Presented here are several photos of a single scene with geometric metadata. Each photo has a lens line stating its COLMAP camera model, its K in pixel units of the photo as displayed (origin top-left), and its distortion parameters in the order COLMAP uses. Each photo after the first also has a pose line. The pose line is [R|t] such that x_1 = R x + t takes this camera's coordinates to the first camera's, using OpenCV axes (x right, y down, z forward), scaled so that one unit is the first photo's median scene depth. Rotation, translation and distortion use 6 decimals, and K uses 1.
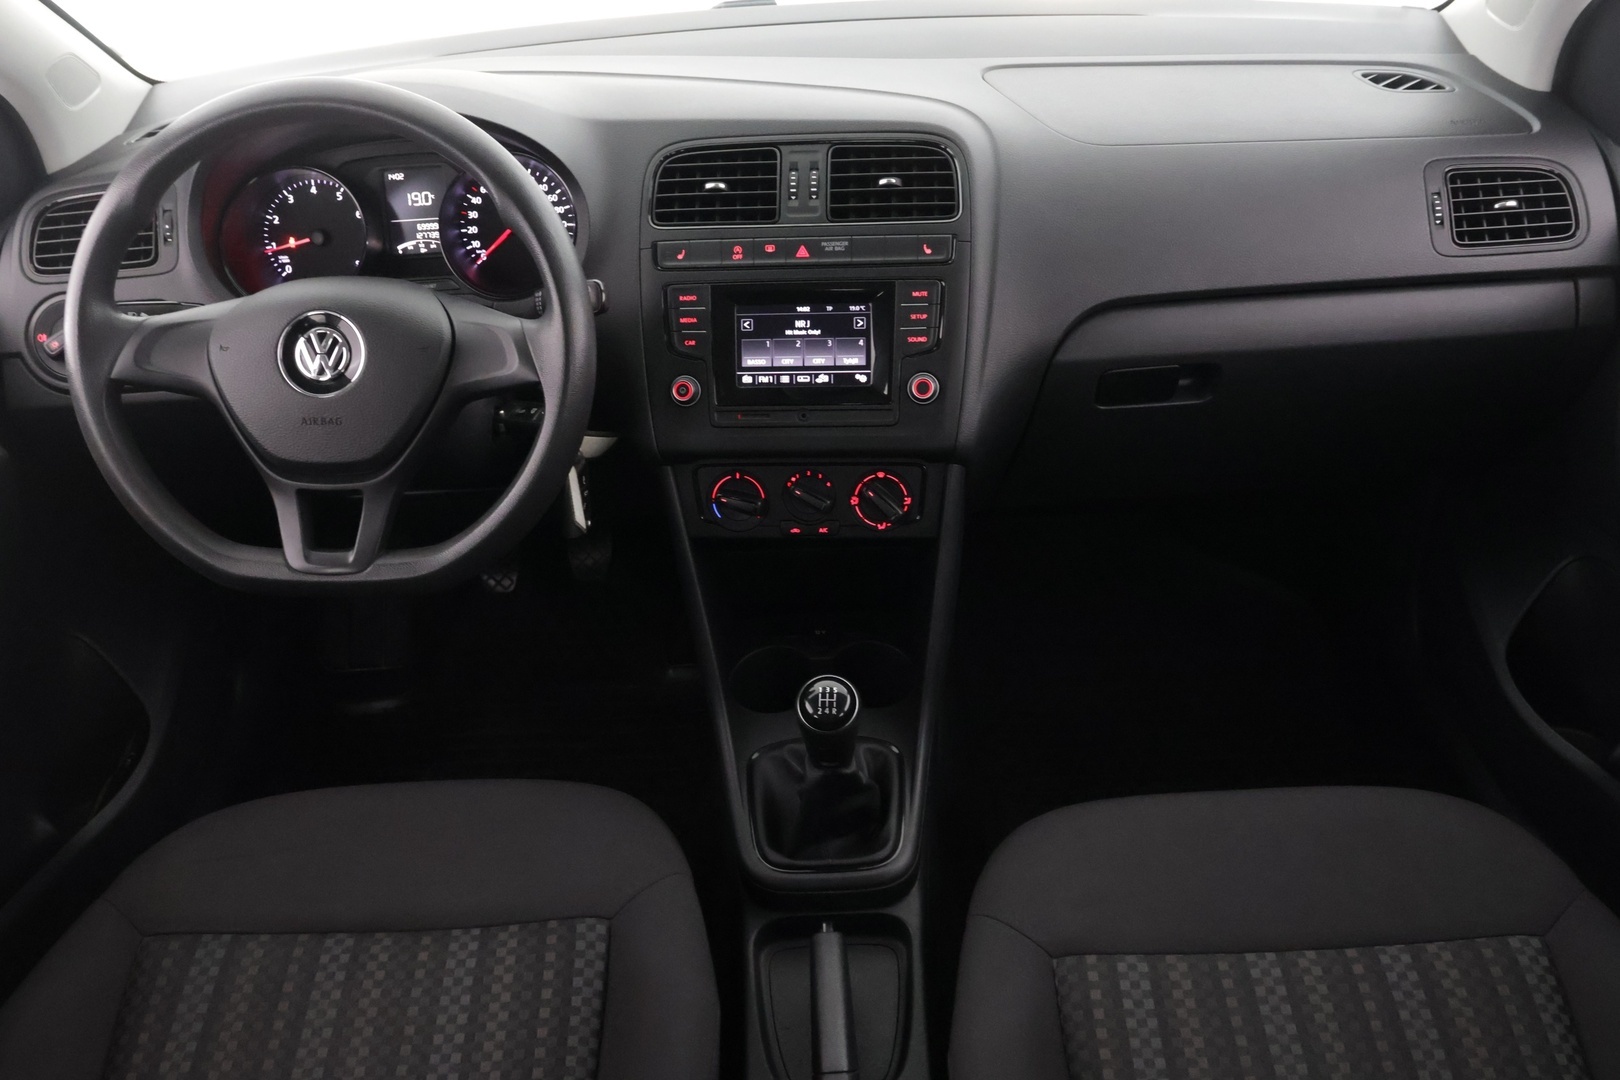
lens RADIAL K [[1363.4, 0, 807.4], [0, 1363.4, 526.3], [0, 0, 1]] dist [-0.037297, 0.033519]
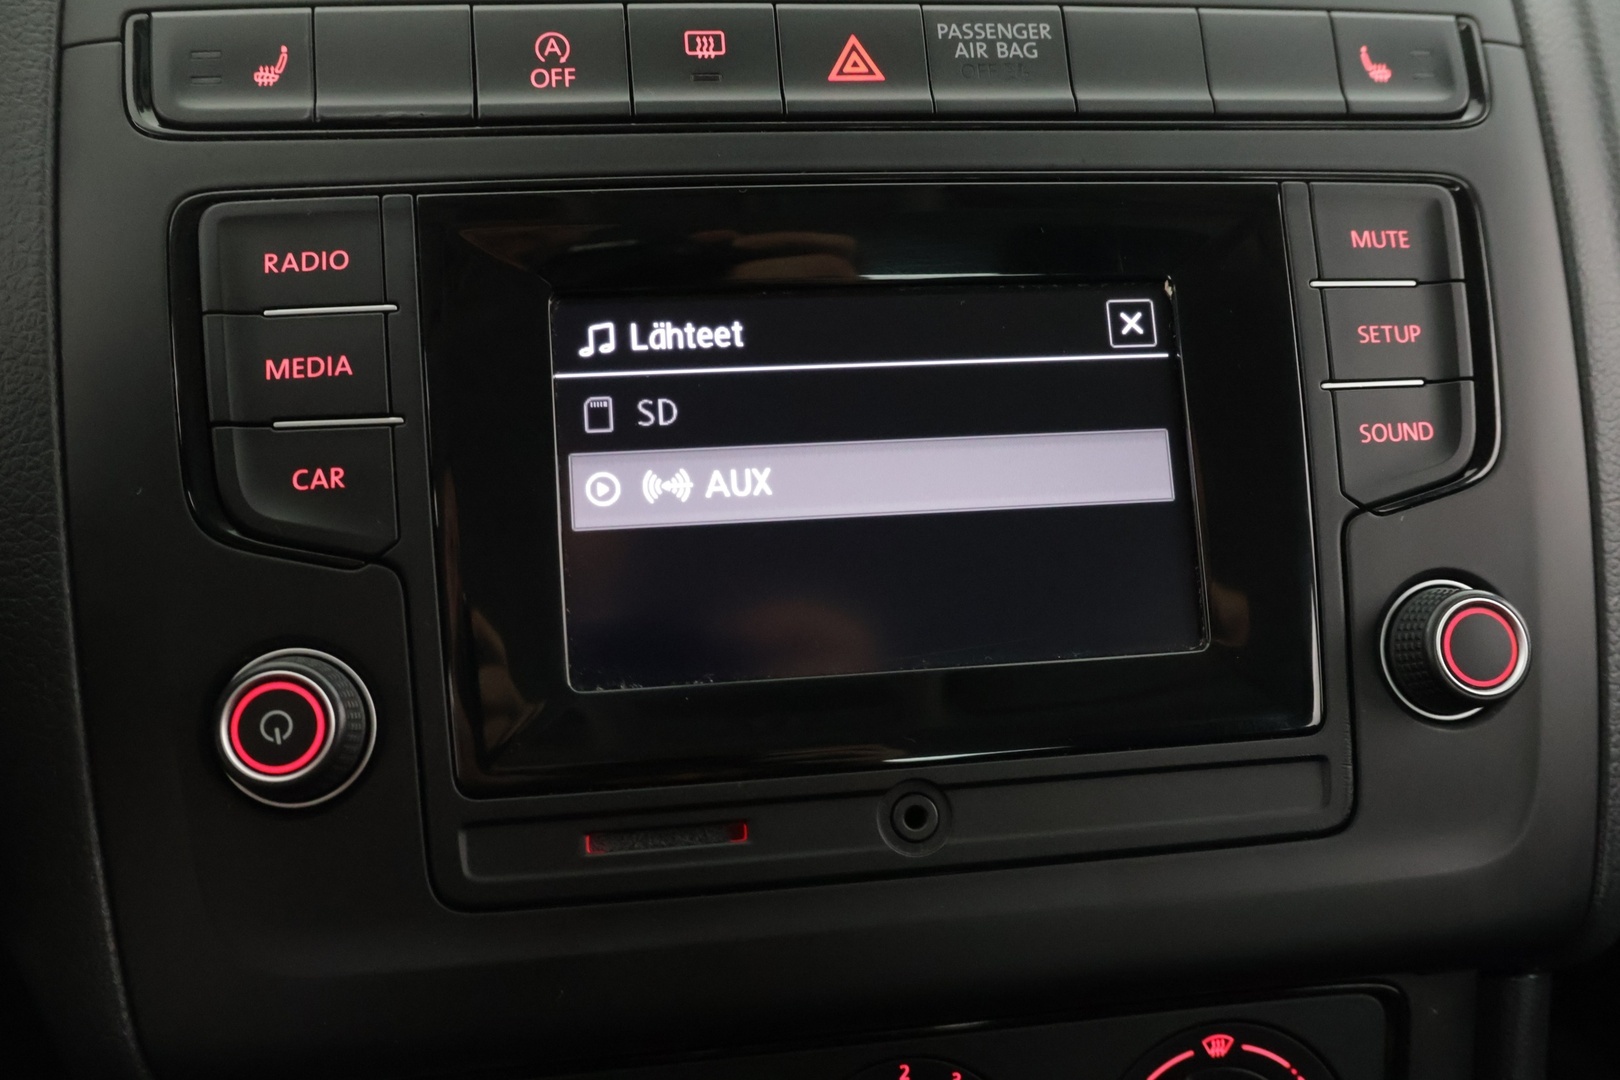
lens RADIAL K [[1363.4, 0, 809.2], [0, 1363.4, 534.6], [0, 0, 1]] dist [-0.037297, 0.033519]
pose [[0.970442, -0.027606, 0.239750, -0.064663], [0.078065, 0.975935, -0.203611, -0.081680], [-0.228359, 0.216309, 0.949243, 0.799999]]
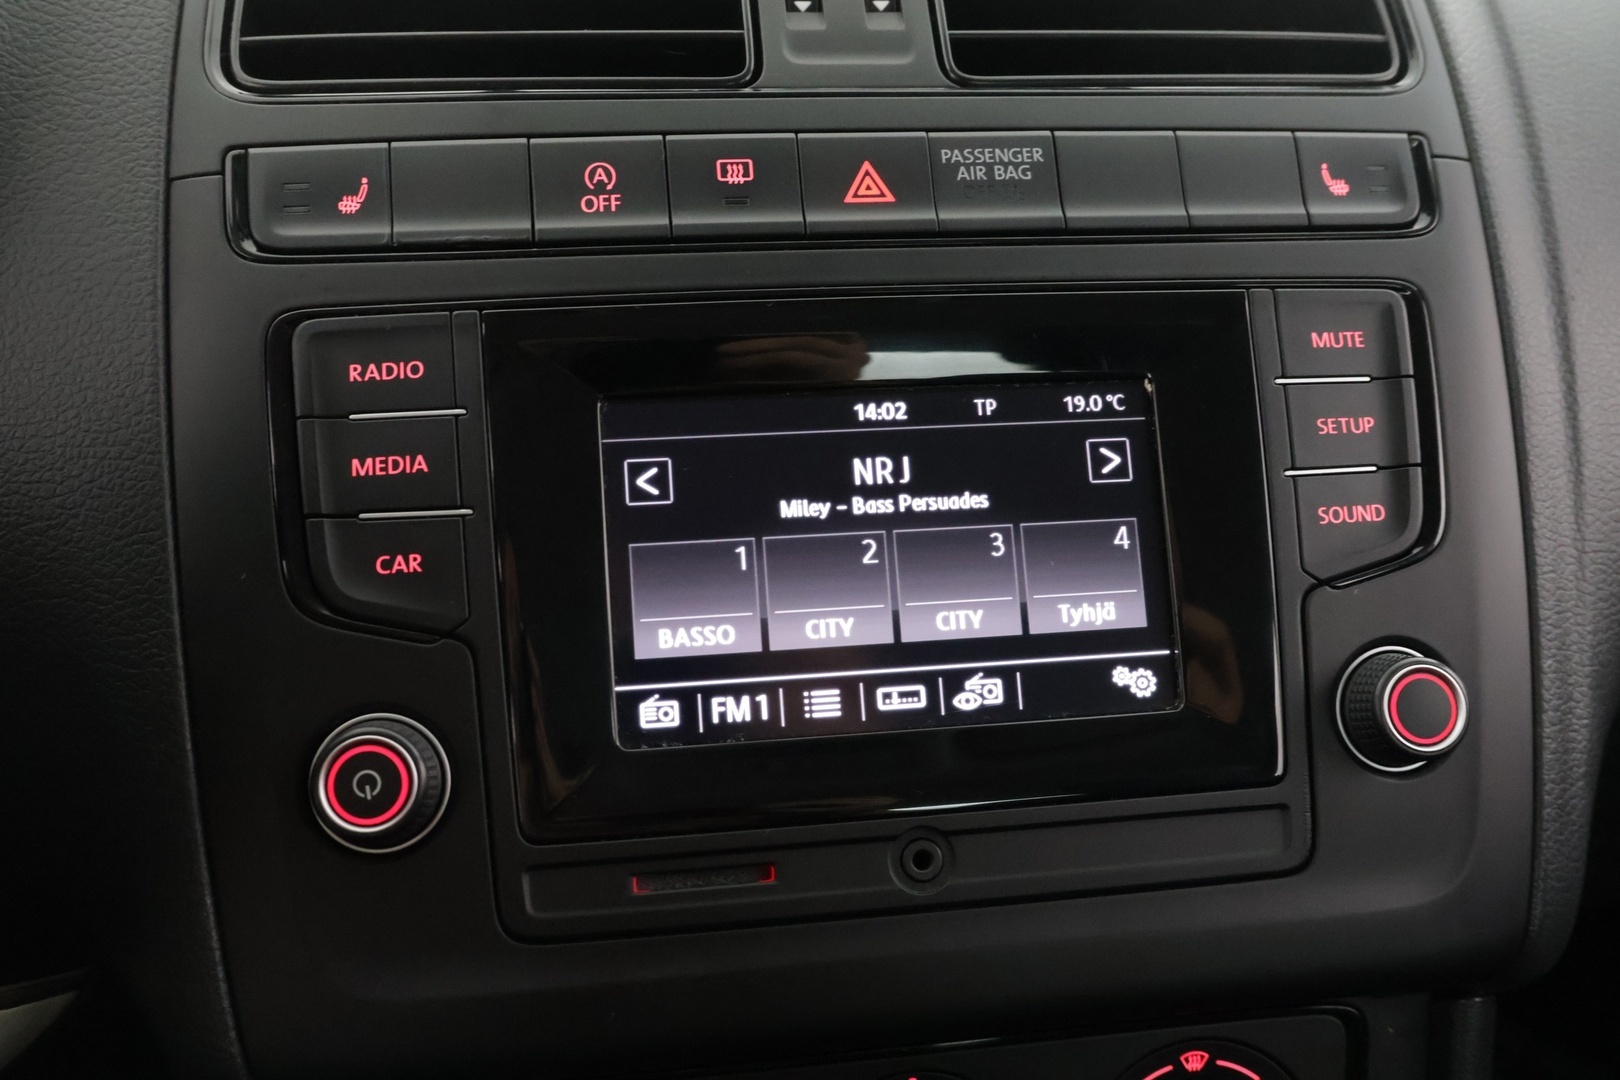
lens RADIAL K [[1363.4, 0, 810.1], [0, 1363.4, 535.4], [0, 0, 1]] dist [-0.037297, 0.033519]
pose [[0.972132, -0.027389, 0.232830, -0.072240], [0.077490, 0.974870, -0.208865, -0.087443], [-0.221259, 0.221086, 0.949824, 0.772004]]
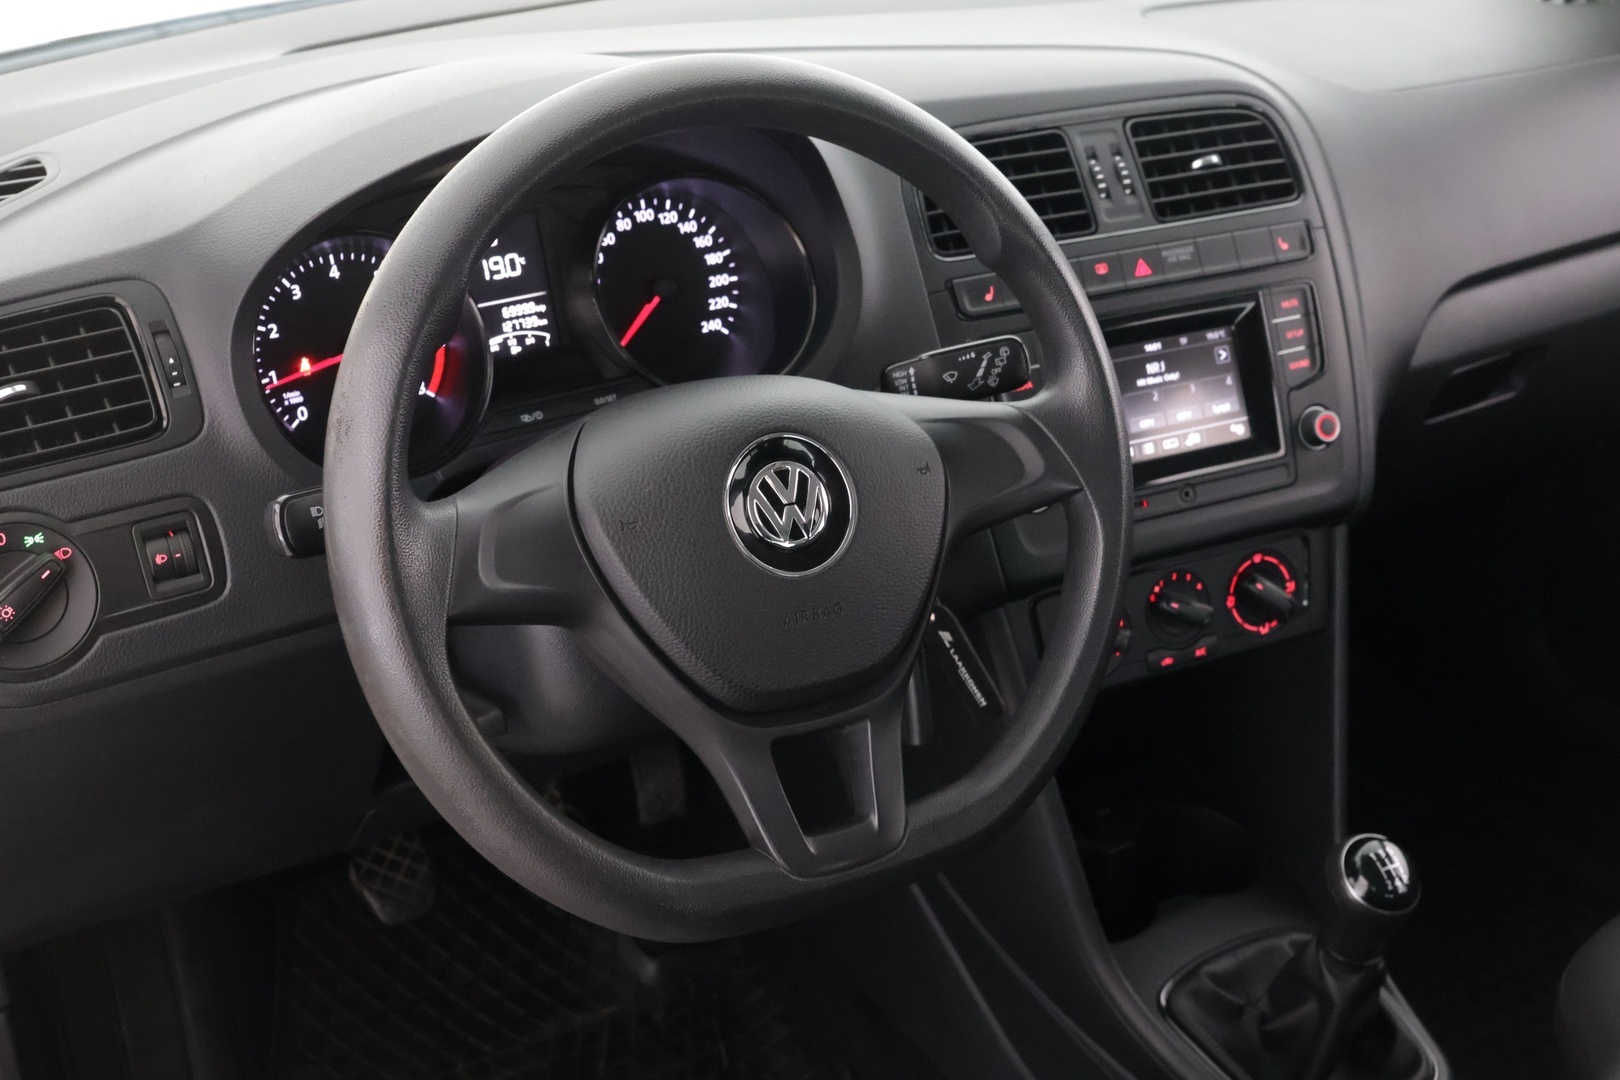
lens RADIAL K [[1983.1, 0, 821.7], [0, 1983.1, 539.1], [0, 0, 1]] dist [-0.000272, 0.000000]
pose [[0.856811, -0.183393, 0.481914, -0.661964], [0.223952, 0.974214, -0.027433, -0.072151], [-0.464457, 0.131430, 0.875789, 0.189192]]
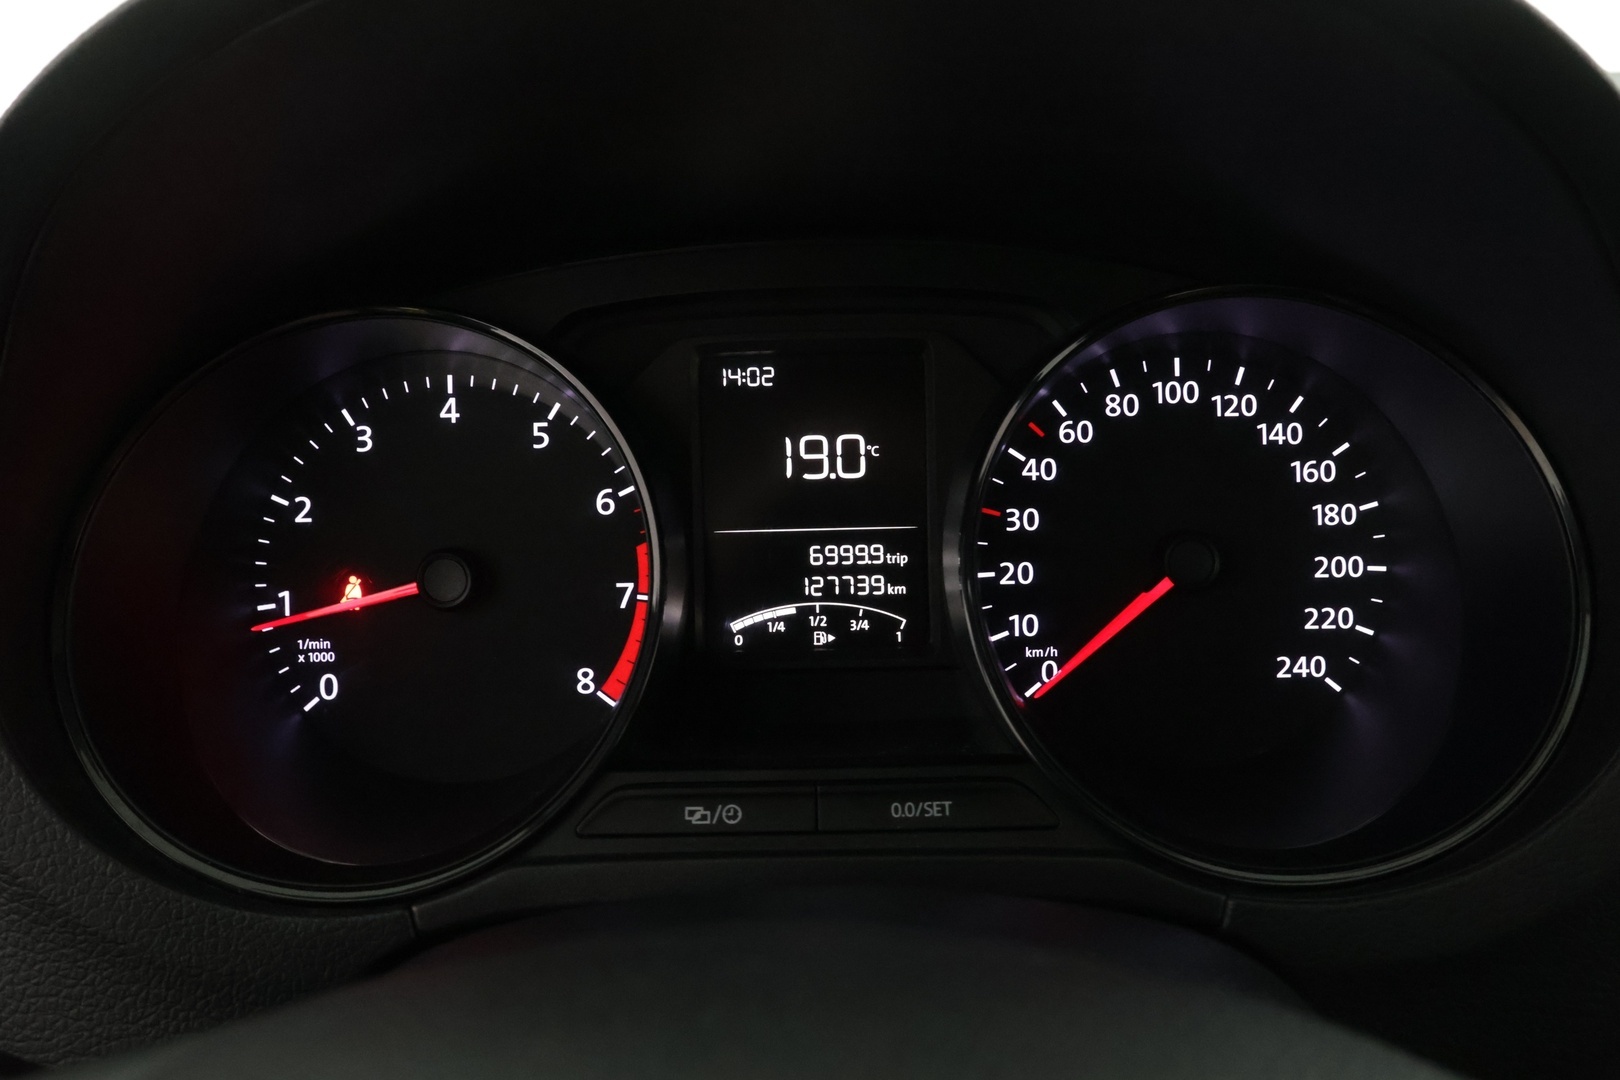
lens RADIAL K [[1363.4, 0, 826.9], [0, 1363.4, 527.5], [0, 0, 1]] dist [-0.037297, 0.033519]
pose [[0.999303, 0.034890, -0.013282, -0.304102], [-0.036963, 0.974616, -0.220812, -0.178791], [0.005241, 0.221149, 0.975226, 0.789689]]
